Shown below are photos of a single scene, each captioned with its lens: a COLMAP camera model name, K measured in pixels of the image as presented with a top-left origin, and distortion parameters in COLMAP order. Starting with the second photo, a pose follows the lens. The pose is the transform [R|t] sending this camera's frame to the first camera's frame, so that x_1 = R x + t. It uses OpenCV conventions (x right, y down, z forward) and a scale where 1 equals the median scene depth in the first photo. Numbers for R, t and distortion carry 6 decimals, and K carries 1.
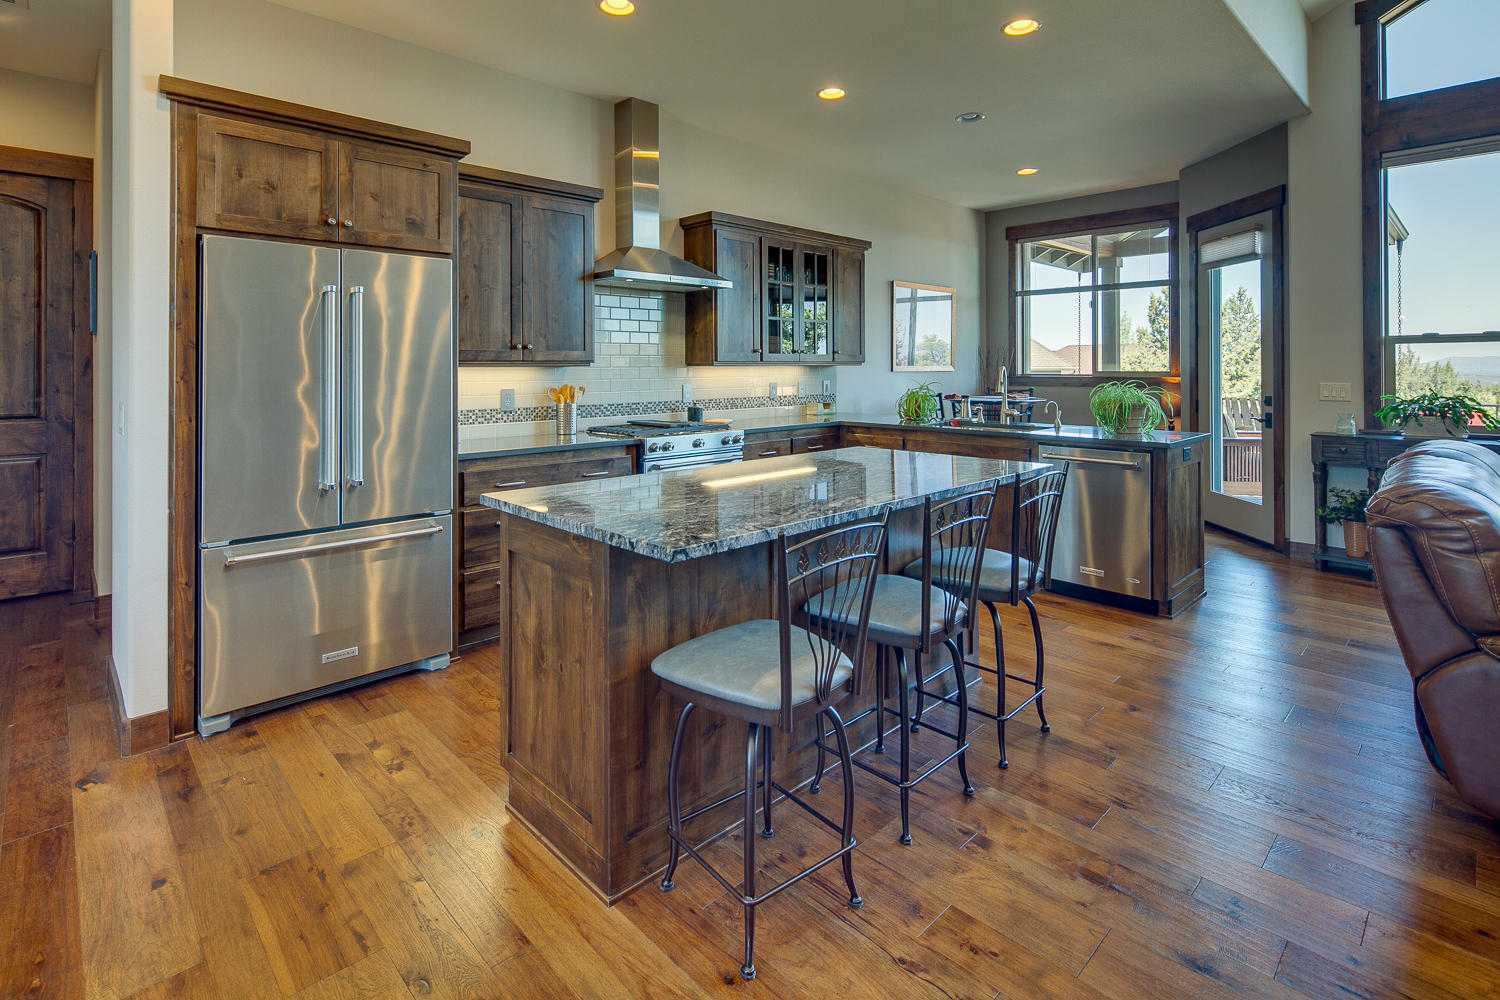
lens RADIAL K [[726.3, 0, 737.7], [0, 726.3, 366.2], [0, 0, 1]] dist [0.001819, -0.002881]
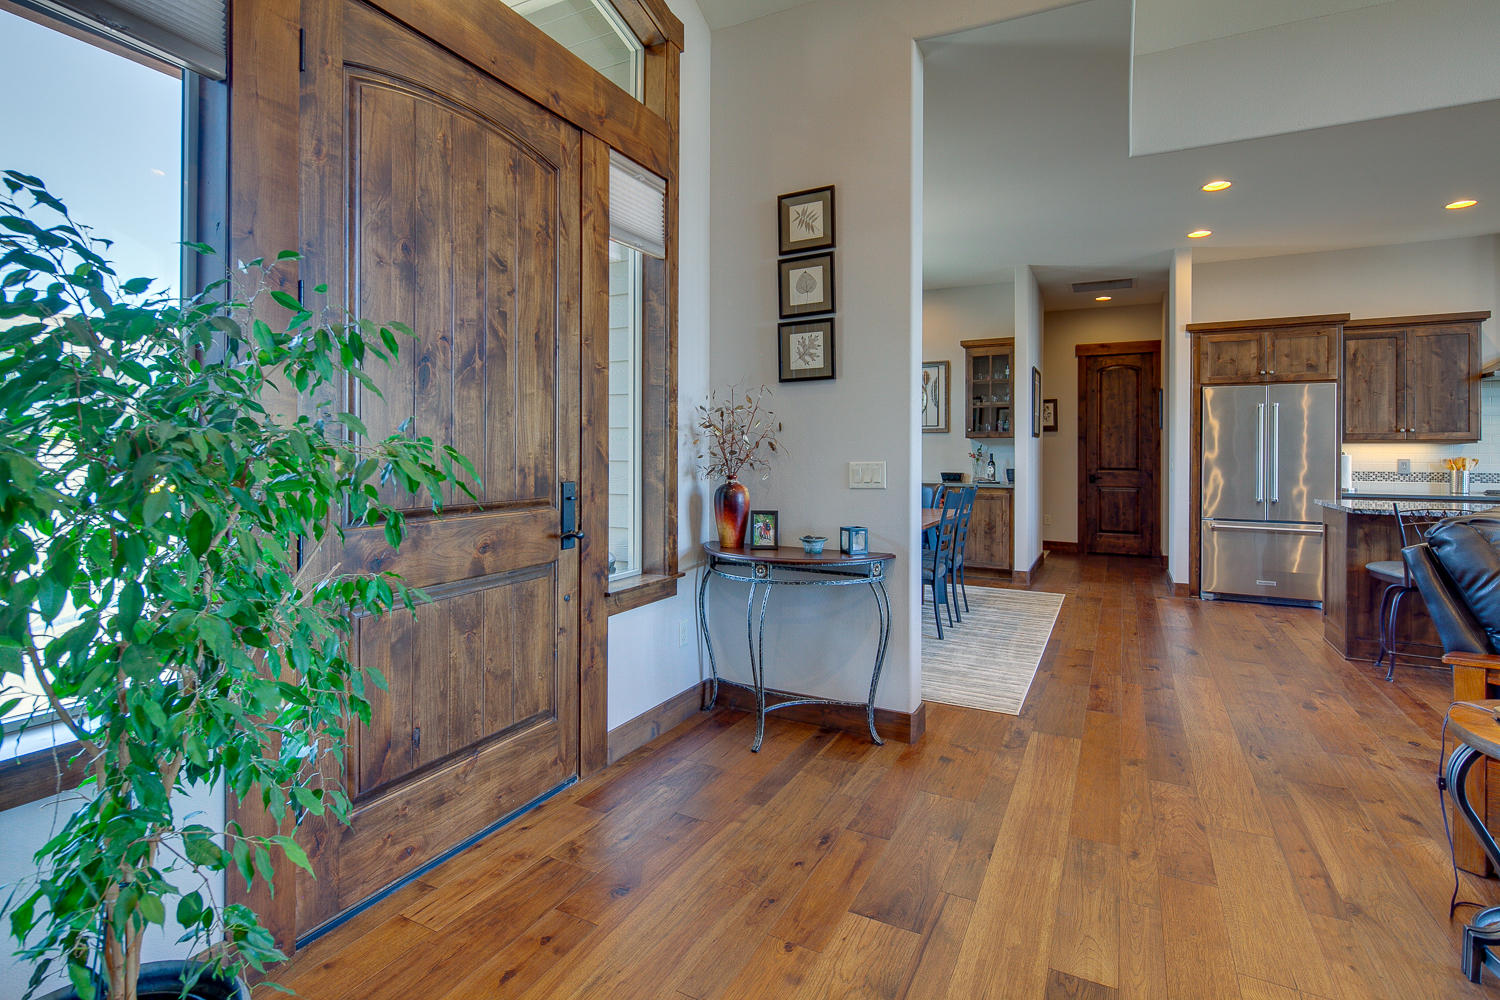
lens RADIAL K [[726.3, 0, 751.7], [0, 726.3, 450.4], [0, 0, 1]] dist [0.001819, -0.002881]
pose [[0.331383, 0.002043, -0.943494, 0.649117], [-0.001270, 0.999998, 0.001720, 0.013539], [0.943495, 0.000629, 0.331385, -0.751649]]
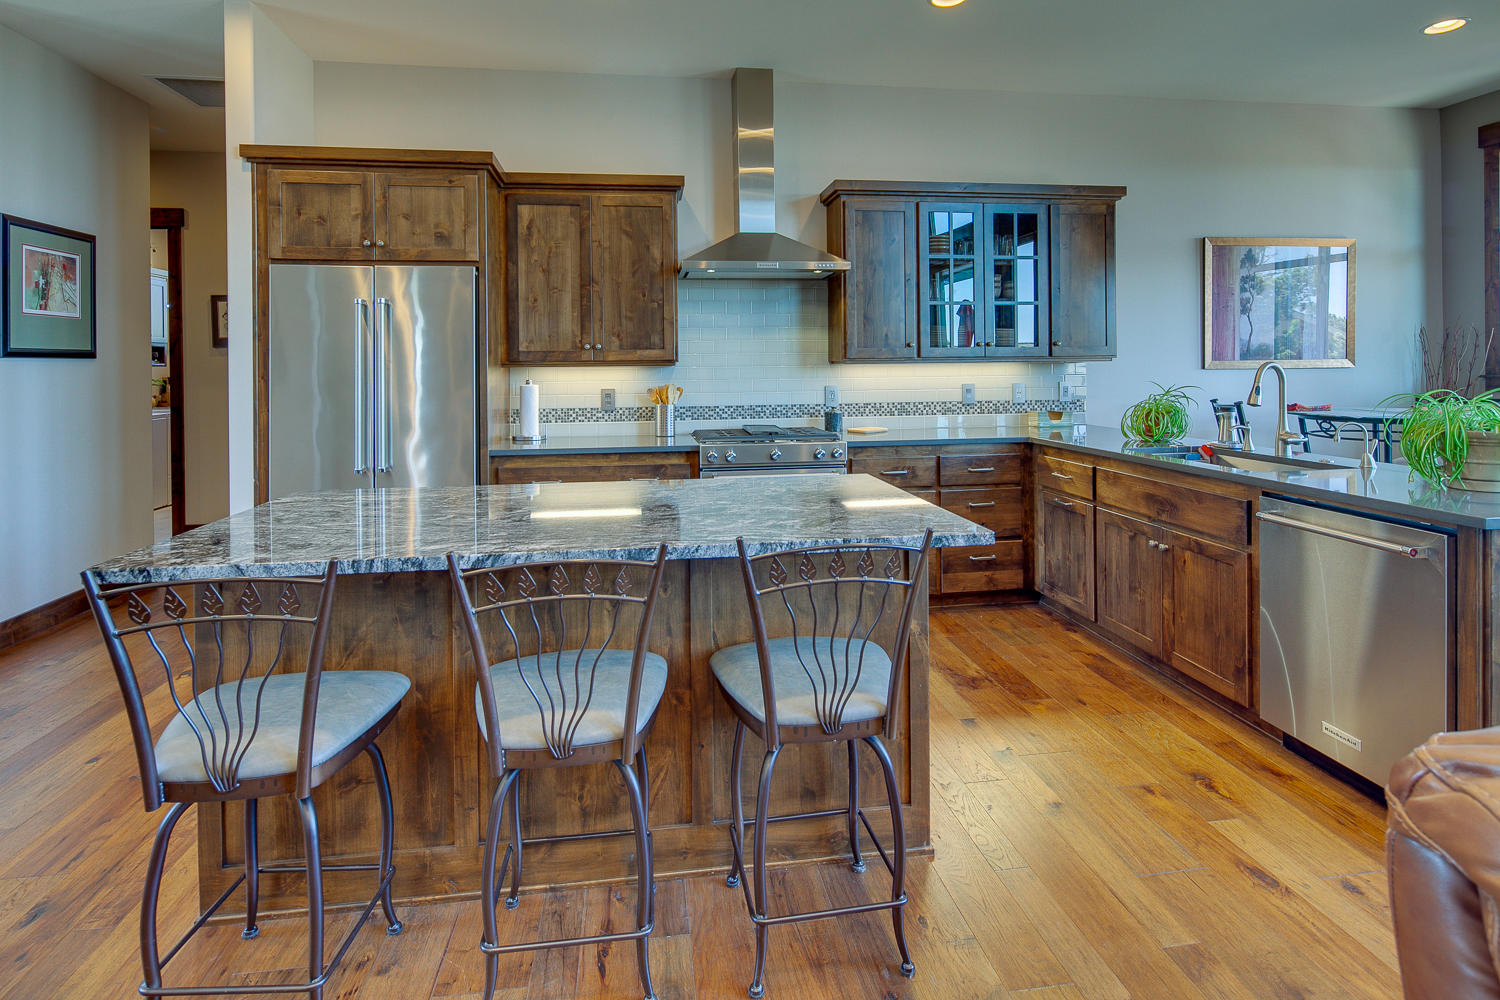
lens RADIAL K [[726.3, 0, 731.6], [0, 726.3, 375.8], [0, 0, 1]] dist [0.001819, -0.002881]
pose [[0.808000, 0.001663, -0.589181, 0.430104], [0.007836, 0.999877, 0.013568, 0.001083], [0.589131, -0.015580, 0.807888, 0.291185]]
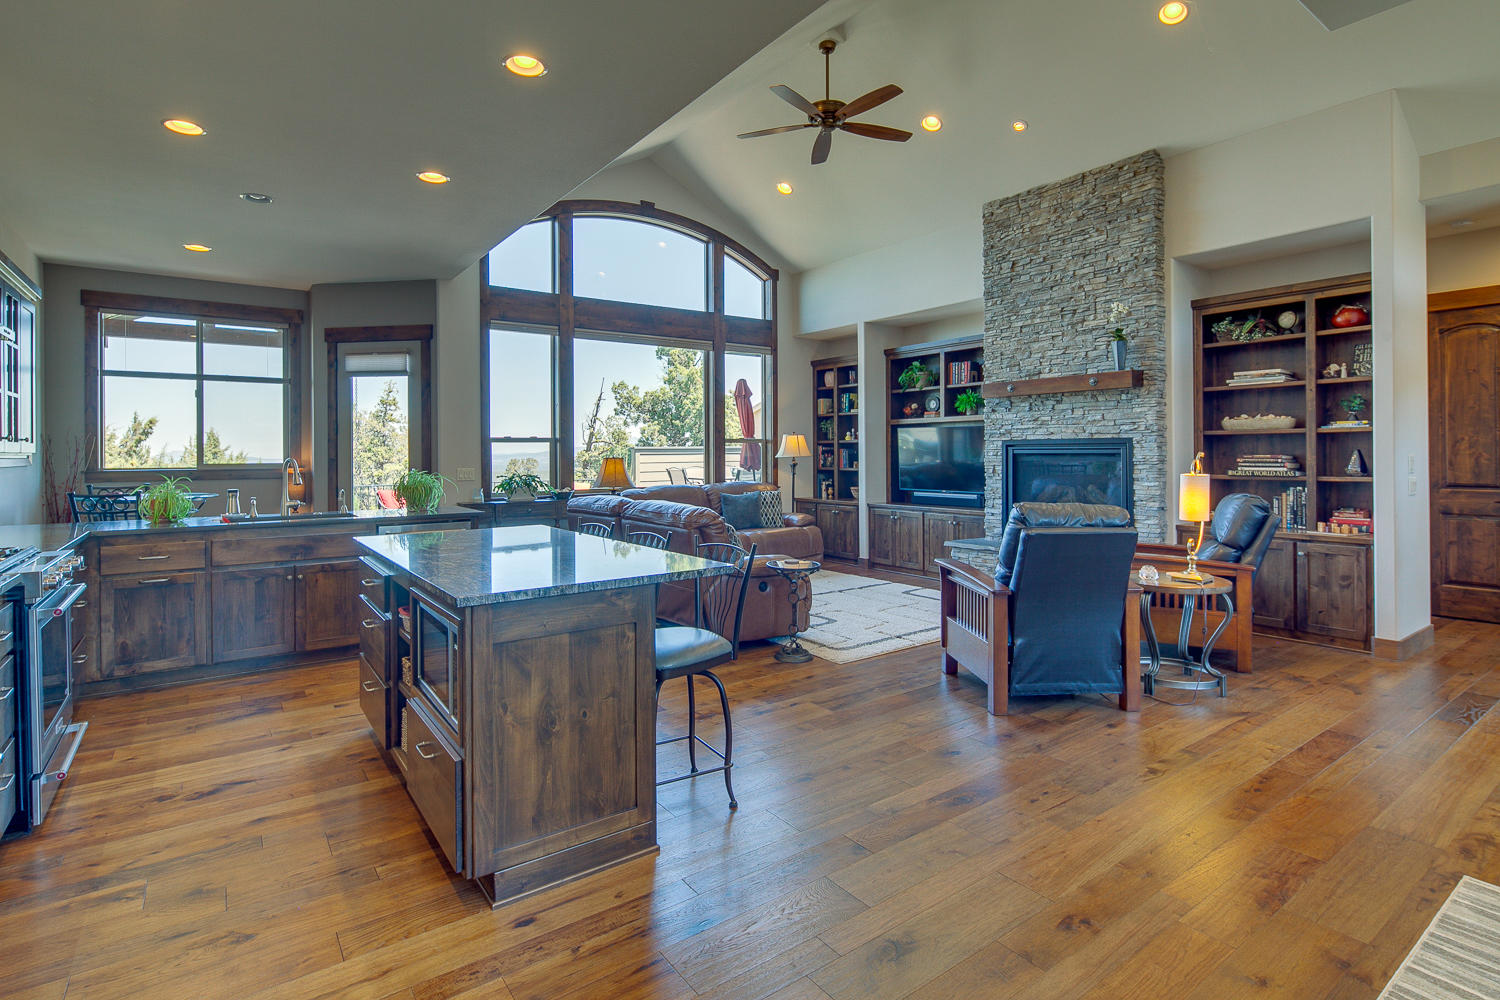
lens RADIAL K [[726.3, 0, 737.2], [0, 726.3, 452.3], [0, 0, 1]] dist [0.001819, -0.002881]
pose [[0.158791, 0.003133, 0.987307, -0.625169], [0.004203, 0.999984, -0.003849, -0.001664], [-0.987303, 0.004760, 0.158776, 0.260597]]
